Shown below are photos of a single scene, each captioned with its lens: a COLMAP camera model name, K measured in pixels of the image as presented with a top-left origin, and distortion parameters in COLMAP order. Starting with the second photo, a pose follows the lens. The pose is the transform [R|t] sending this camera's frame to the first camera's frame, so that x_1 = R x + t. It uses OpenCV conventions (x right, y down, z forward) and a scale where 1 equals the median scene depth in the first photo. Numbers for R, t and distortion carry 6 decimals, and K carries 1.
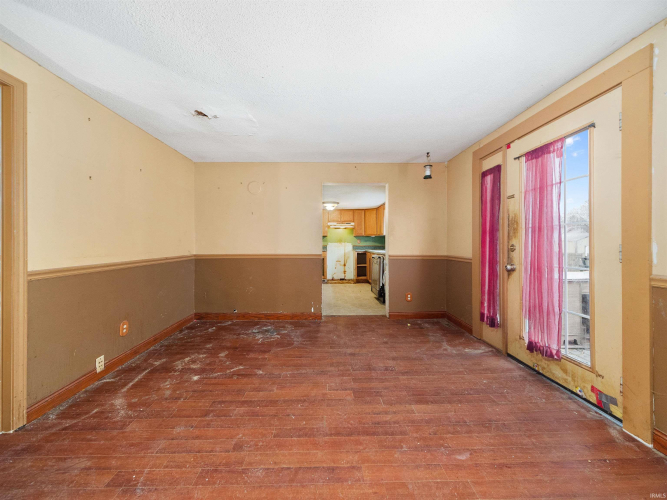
lens RADIAL K [[243.4, 0, 328.6], [0, 243.4, 241.2], [0, 0, 1]] dist [0.023957, -0.008247]
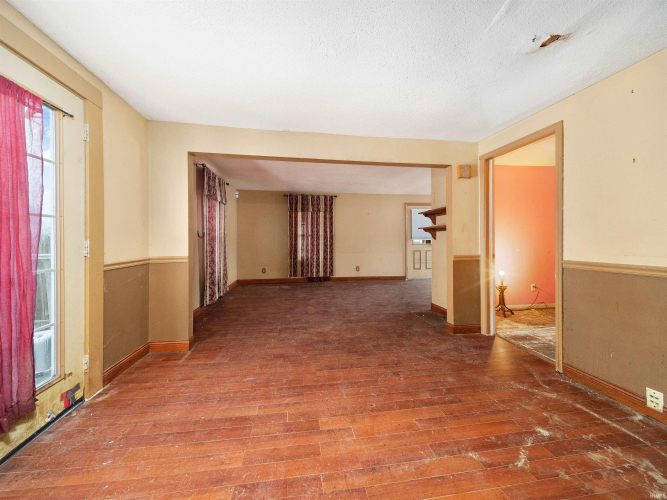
lens RADIAL K [[243.4, 0, 328.6], [0, 243.4, 241.2], [0, 0, 1]] dist [0.023957, -0.008247]
pose [[-0.992258, 0.002208, -0.124172, 0.128870], [0.002445, 0.999995, -0.001754, 0.011831], [0.124167, -0.002044, -0.992259, 1.384479]]
